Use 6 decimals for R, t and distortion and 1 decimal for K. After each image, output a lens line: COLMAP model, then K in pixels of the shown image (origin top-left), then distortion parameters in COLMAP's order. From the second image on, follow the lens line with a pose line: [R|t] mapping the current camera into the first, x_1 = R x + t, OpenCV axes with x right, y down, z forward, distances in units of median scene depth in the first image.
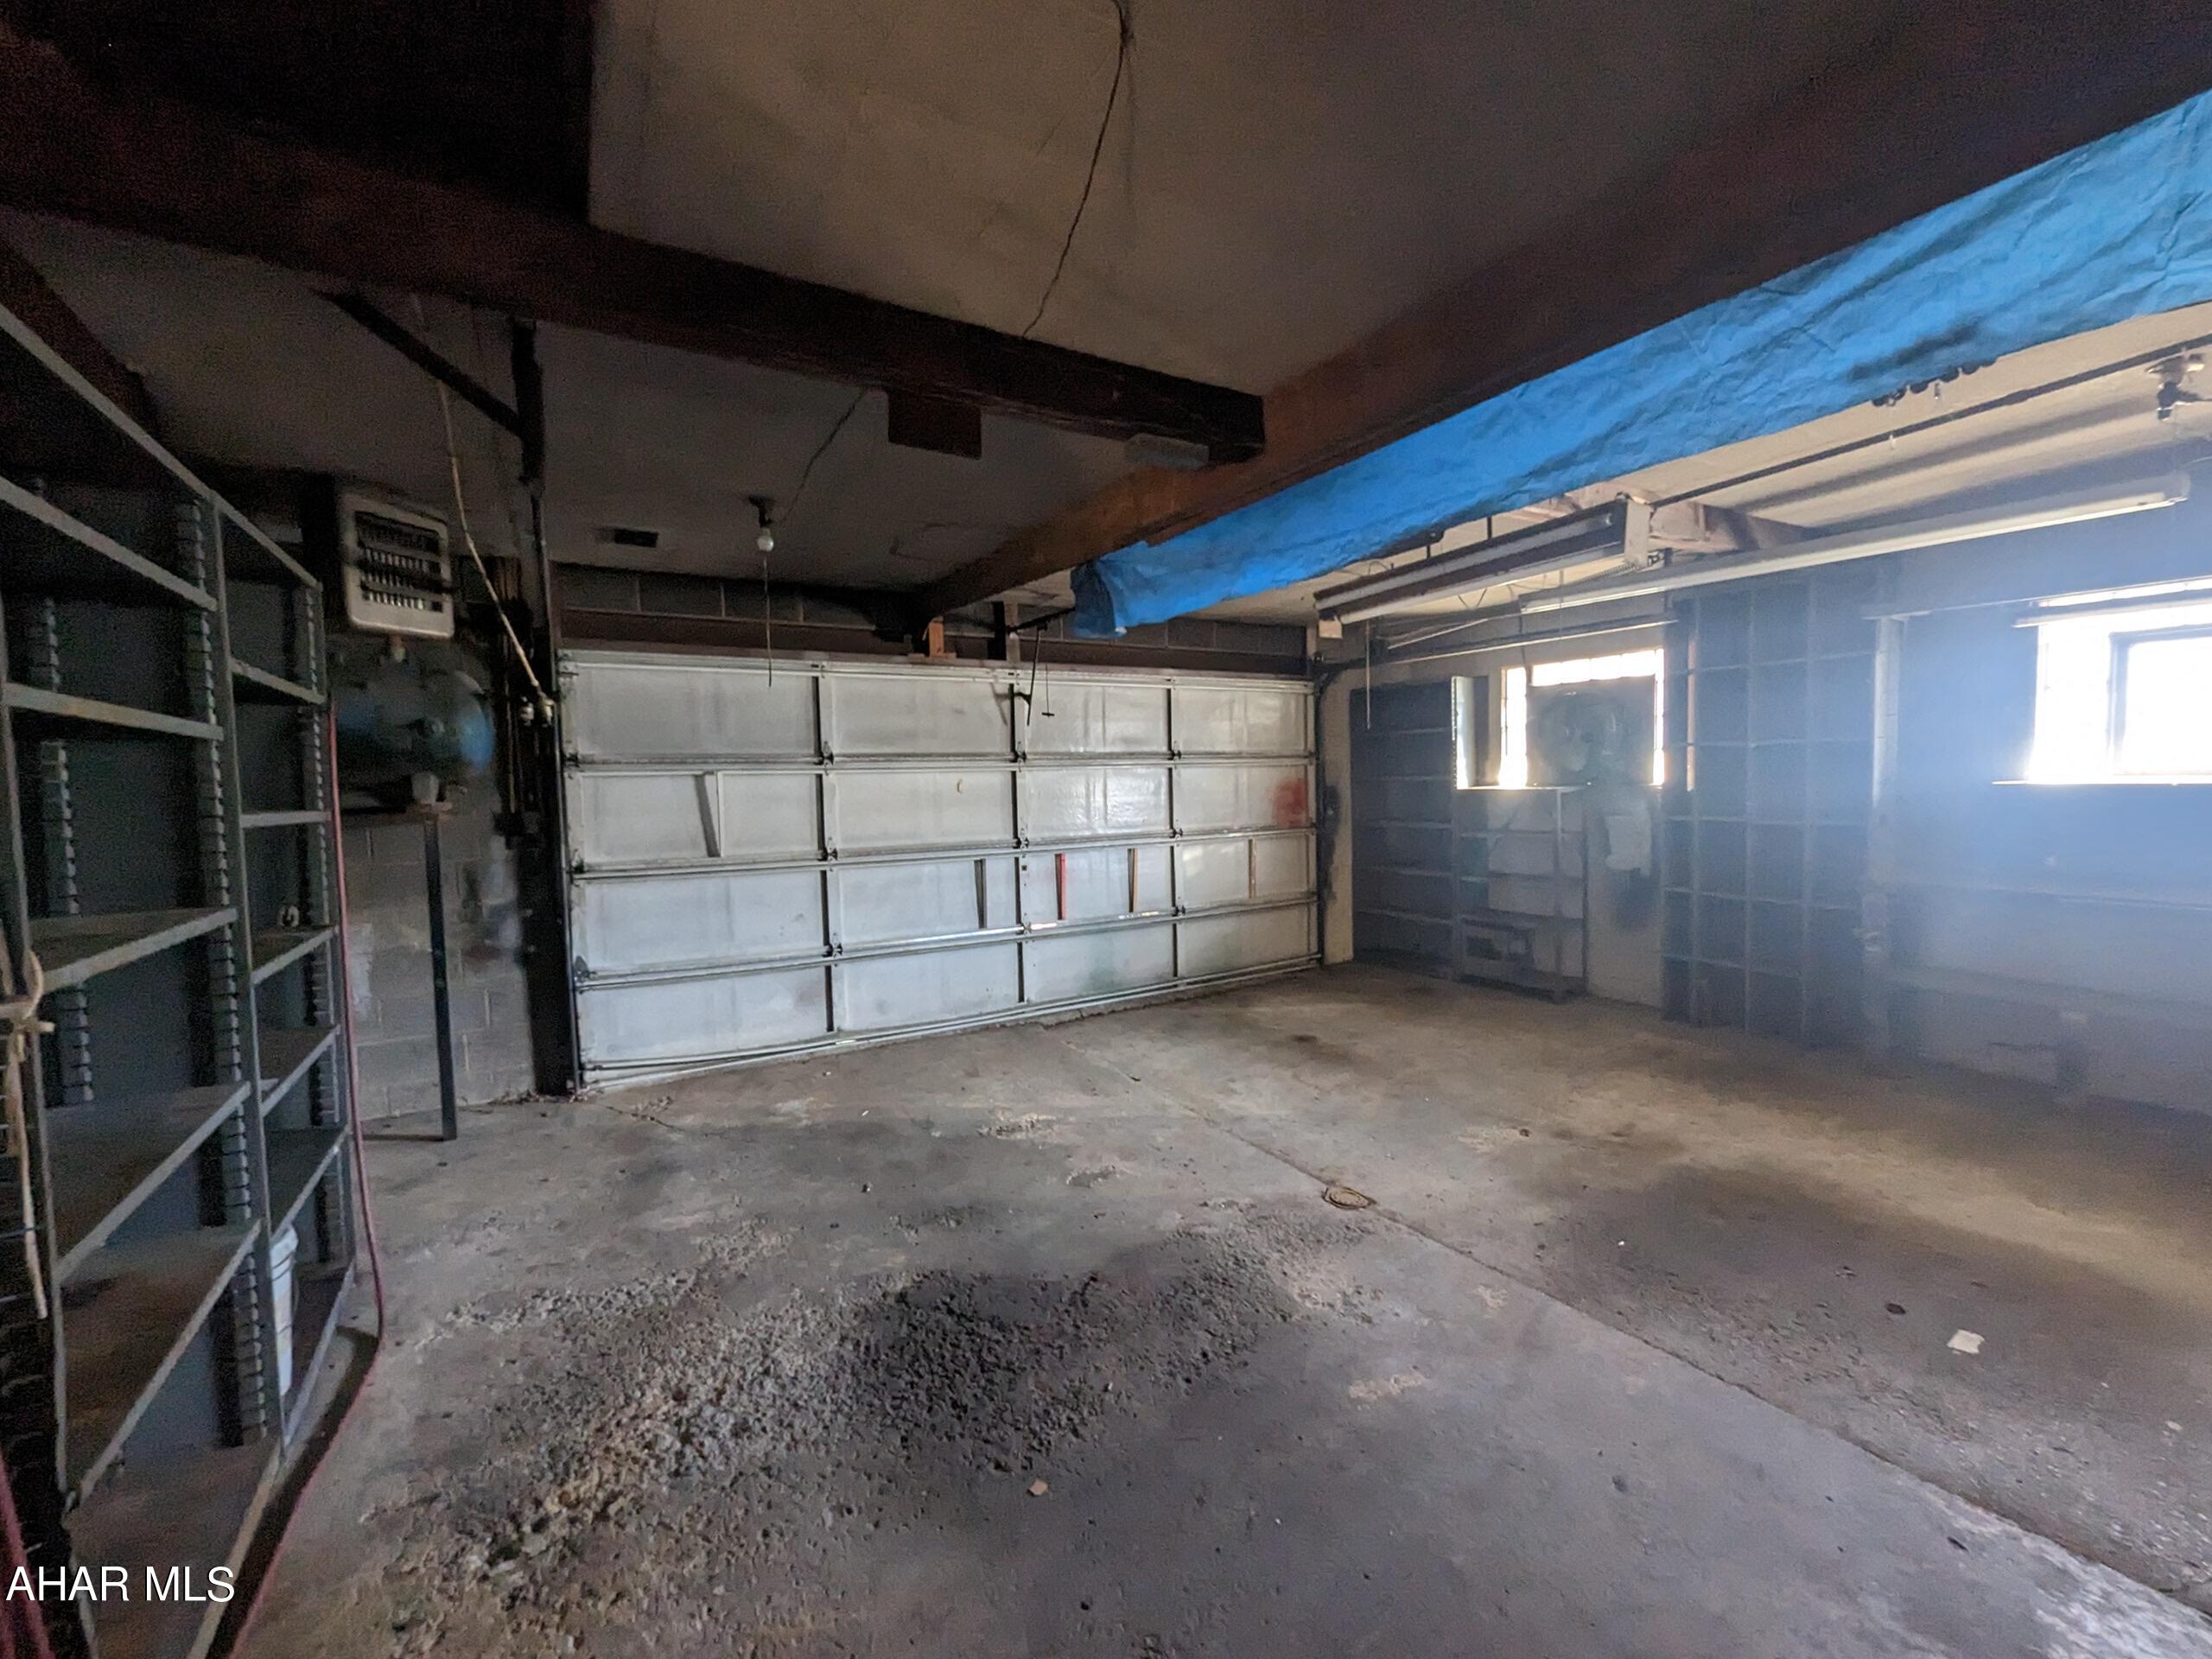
lens RADIAL K [[911.8, 0, 1105.7], [0, 911.8, 826.6], [0, 0, 1]] dist [-0.001305, -0.000598]
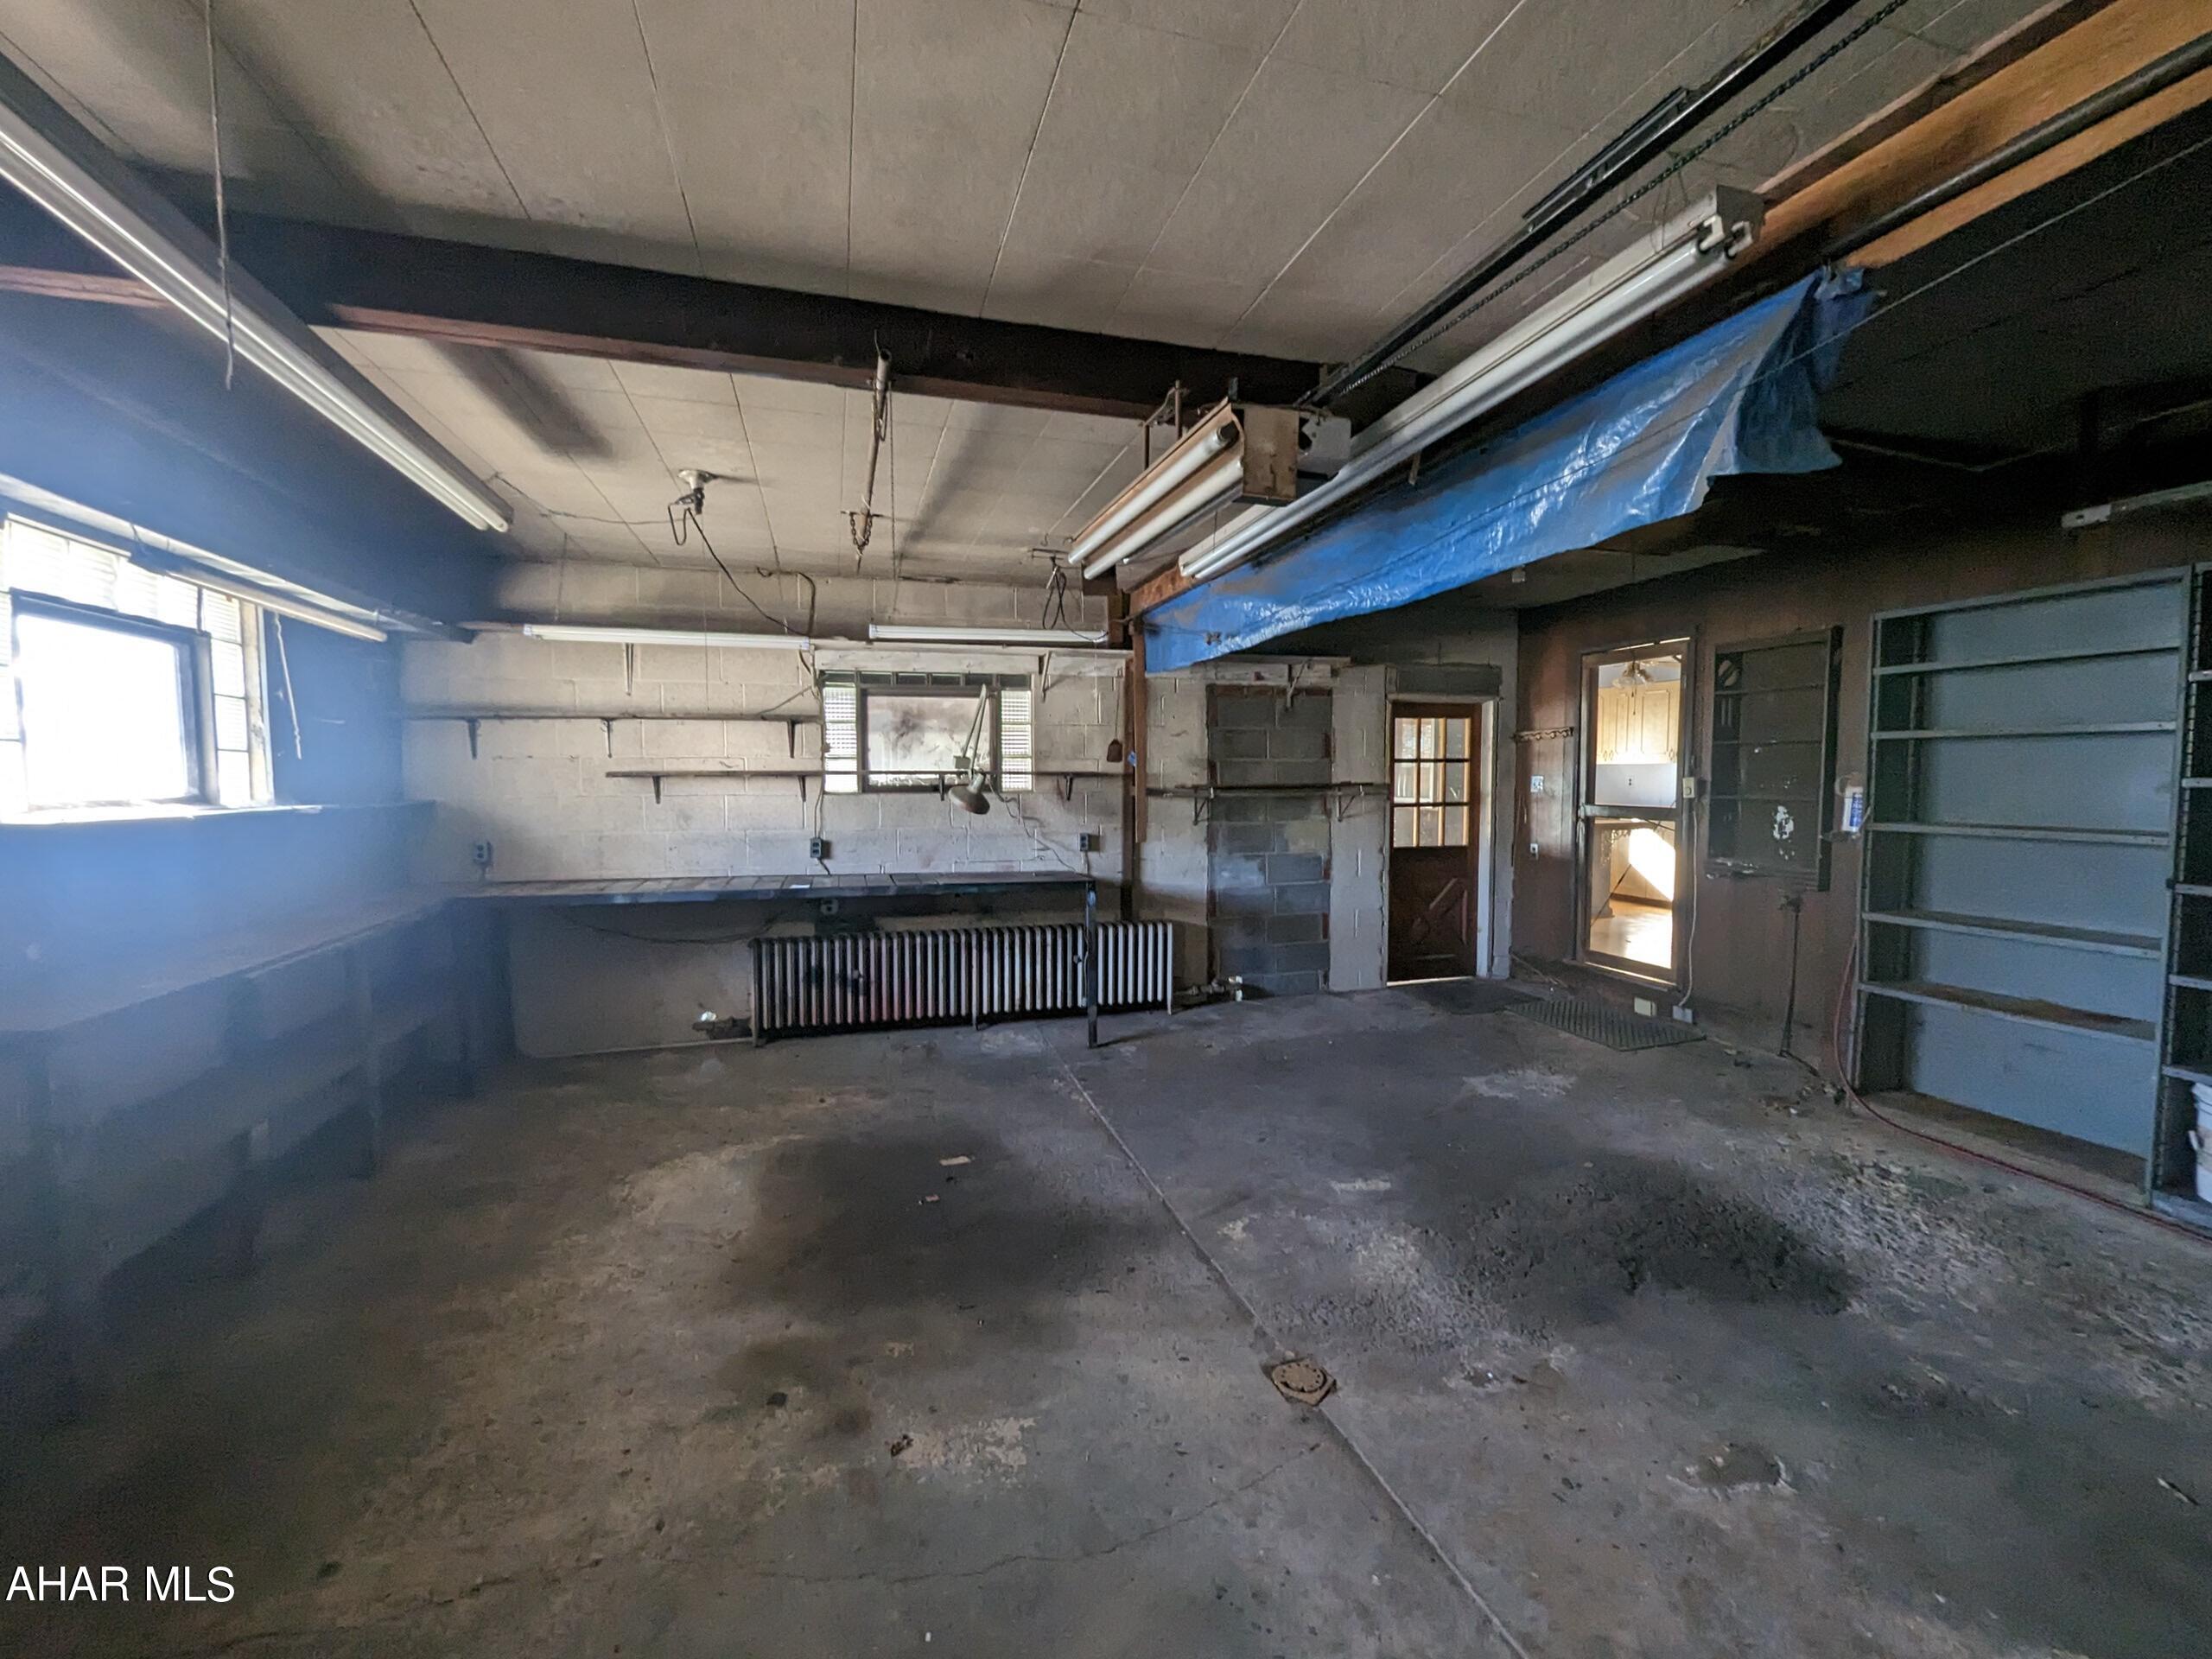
lens RADIAL K [[911.8, 0, 1106.5], [0, 911.8, 830.8], [0, 0, 1]] dist [-0.001305, -0.000598]
pose [[-0.970176, 0.014363, 0.241975, 0.222721], [0.041062, 0.993554, 0.105661, -0.086615], [-0.238897, 0.112446, -0.964512, 1.584620]]
